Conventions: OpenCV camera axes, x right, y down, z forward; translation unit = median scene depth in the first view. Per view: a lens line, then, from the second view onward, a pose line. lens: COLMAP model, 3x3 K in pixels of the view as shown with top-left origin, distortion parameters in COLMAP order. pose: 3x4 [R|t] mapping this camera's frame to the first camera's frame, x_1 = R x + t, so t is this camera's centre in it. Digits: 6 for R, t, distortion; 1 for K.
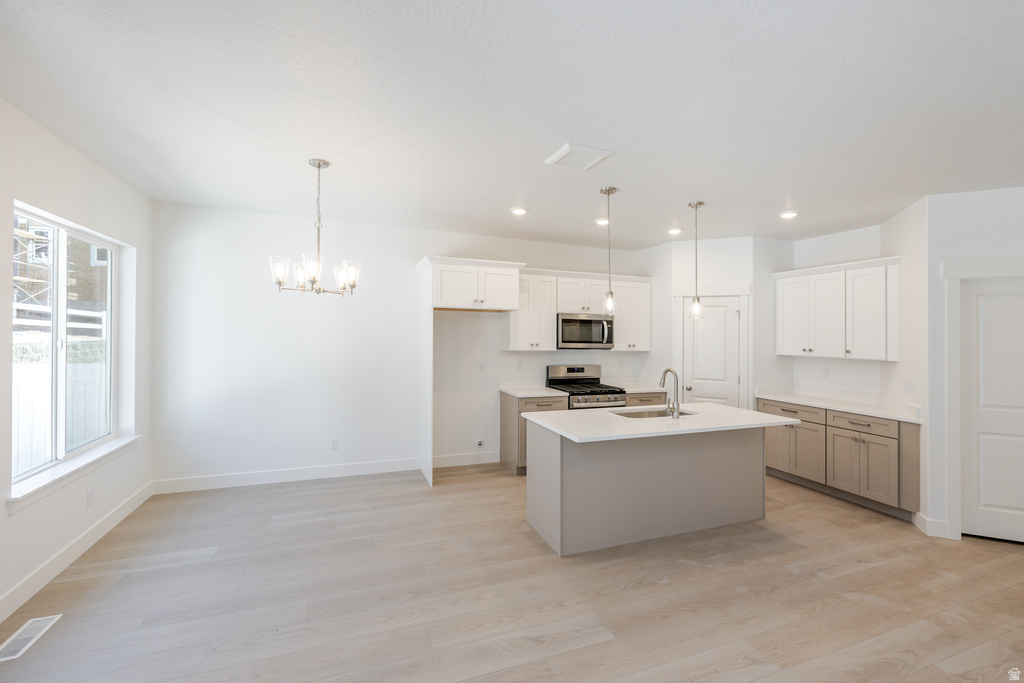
lens RADIAL K [[440.2, 0, 510.7], [0, 440.2, 336.0], [0, 0, 1]] dist [0.002698, -0.000399]
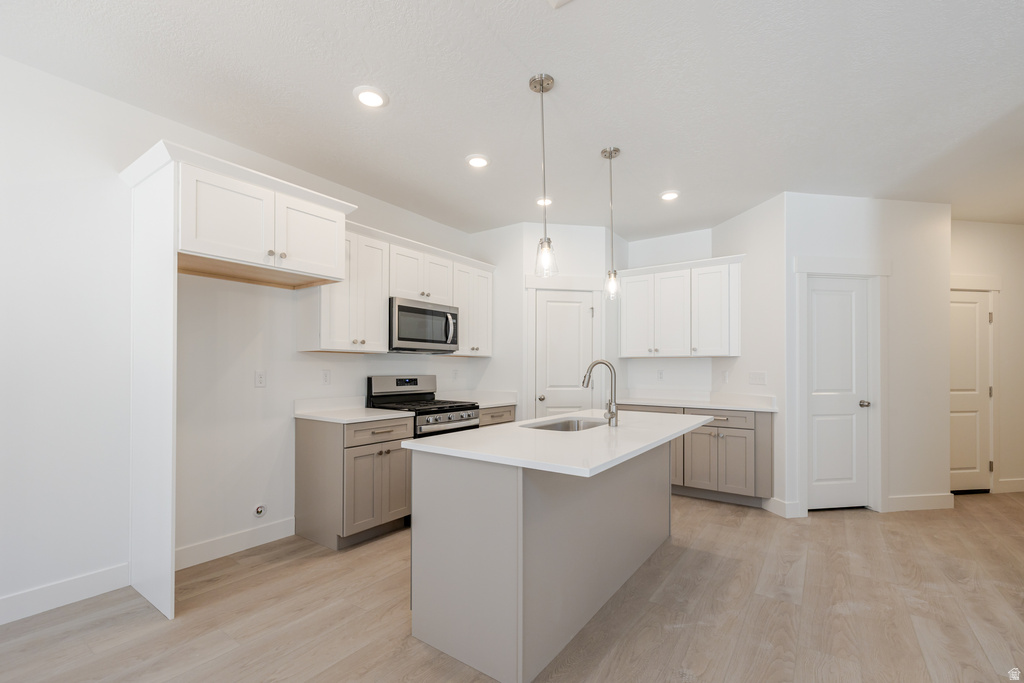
lens RADIAL K [[440.2, 0, 509.5], [0, 440.2, 368.5], [0, 0, 1]] dist [0.002698, -0.000399]
pose [[0.838256, -0.012295, 0.545138, -0.141655], [0.011035, 0.999924, 0.005583, 0.071473], [-0.545165, 0.001336, 0.838328, 0.403819]]
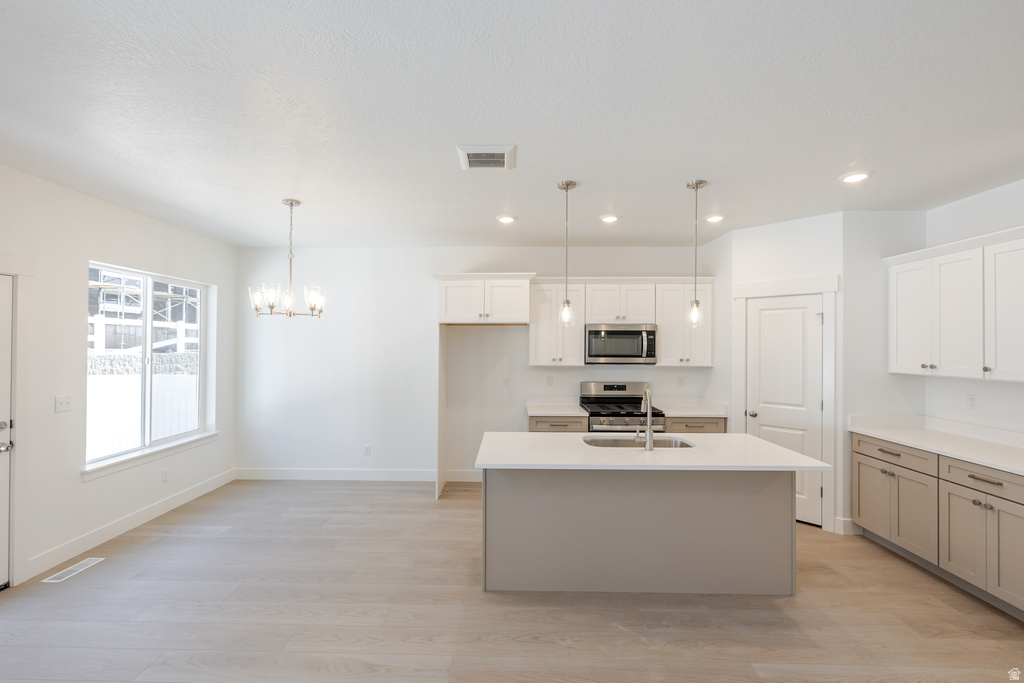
lens RADIAL K [[440.2, 0, 498.4], [0, 440.2, 347.7], [0, 0, 1]] dist [0.002698, -0.000399]
pose [[0.922101, -0.012201, -0.386758, 0.366068], [0.011365, 0.999926, -0.004449, -0.002508], [0.386783, -0.000293, 0.922171, 0.116451]]
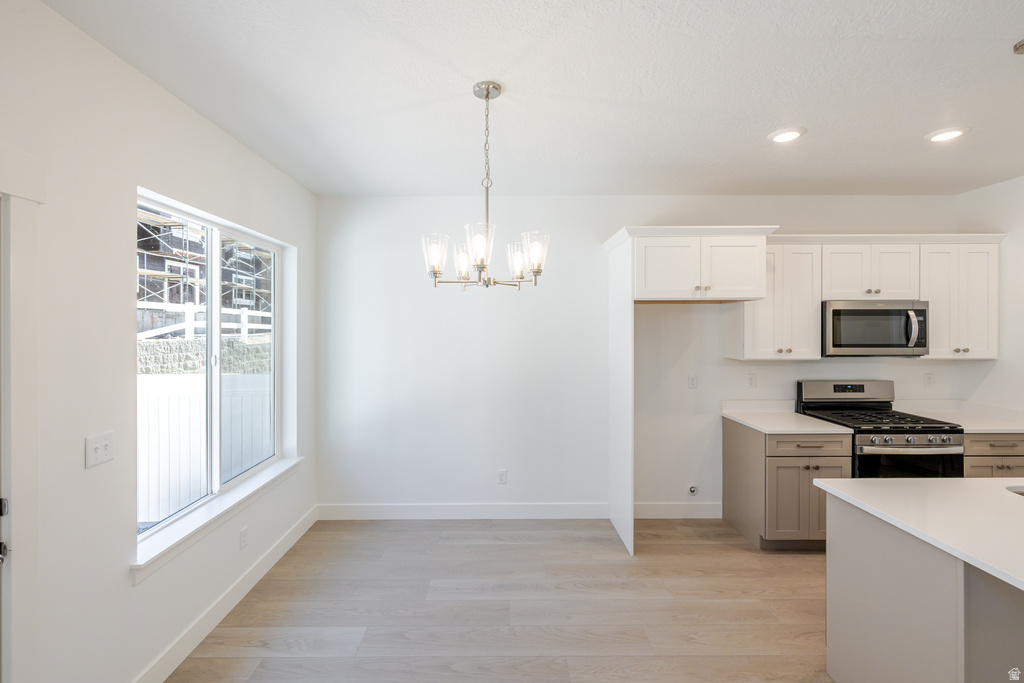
lens RADIAL K [[440.2, 0, 503.7], [0, 440.2, 331.8], [0, 0, 1]] dist [0.002698, -0.000399]
pose [[0.932987, -0.015413, -0.359579, -0.123524], [0.016862, 0.999857, 0.000893, -0.019641], [0.359514, -0.006897, 0.933114, 0.283083]]
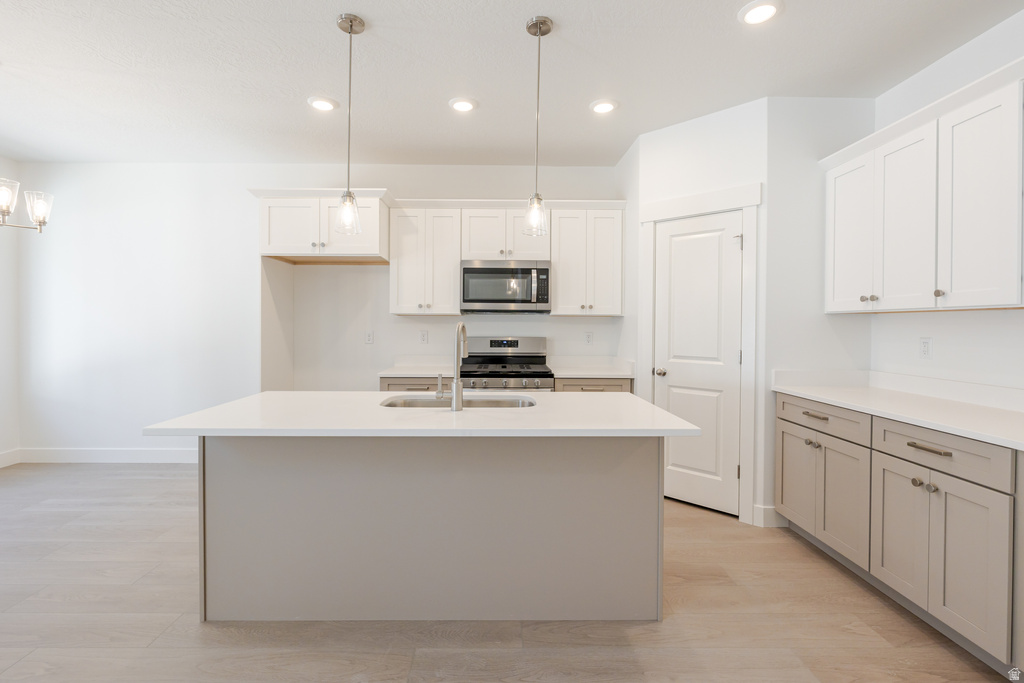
lens RADIAL K [[468.1, 0, 492.7], [0, 468.1, 332.9], [0, 0, 1]] dist [-0.005178, 0.001053]
pose [[0.934328, -0.005165, -0.356376, 0.527087], [0.009507, 0.999900, 0.010435, 0.070174], [0.356287, -0.013138, 0.934284, 0.395240]]
